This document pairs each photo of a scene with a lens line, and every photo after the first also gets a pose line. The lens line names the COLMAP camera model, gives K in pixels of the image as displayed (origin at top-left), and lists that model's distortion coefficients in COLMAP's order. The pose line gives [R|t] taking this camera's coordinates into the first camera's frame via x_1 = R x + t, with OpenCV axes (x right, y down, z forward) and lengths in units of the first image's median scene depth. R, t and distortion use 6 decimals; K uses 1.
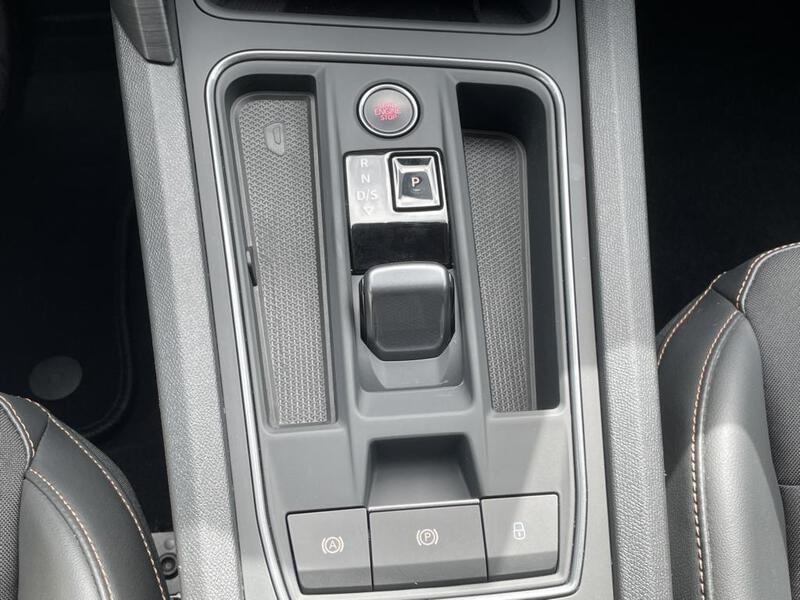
lens RADIAL K [[999.7, 0, 400.0], [0, 999.7, 300.0], [0, 0, 1]] dist [0.014229, -0.006005]
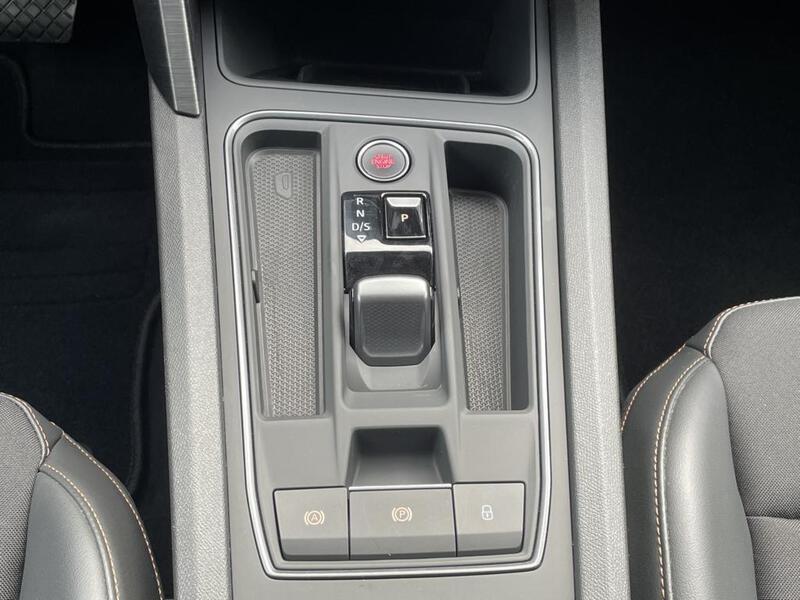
lens RADIAL K [[1038.4, 0, 400.0], [0, 1038.4, 300.0], [0, 0, 1]] dist [-0.011331, 0.026504]
pose [[0.999304, 0.021518, -0.030487, 0.049869], [-0.026998, 0.980903, -0.192615, 0.206170], [0.025760, 0.193304, 0.980801, -0.136096]]
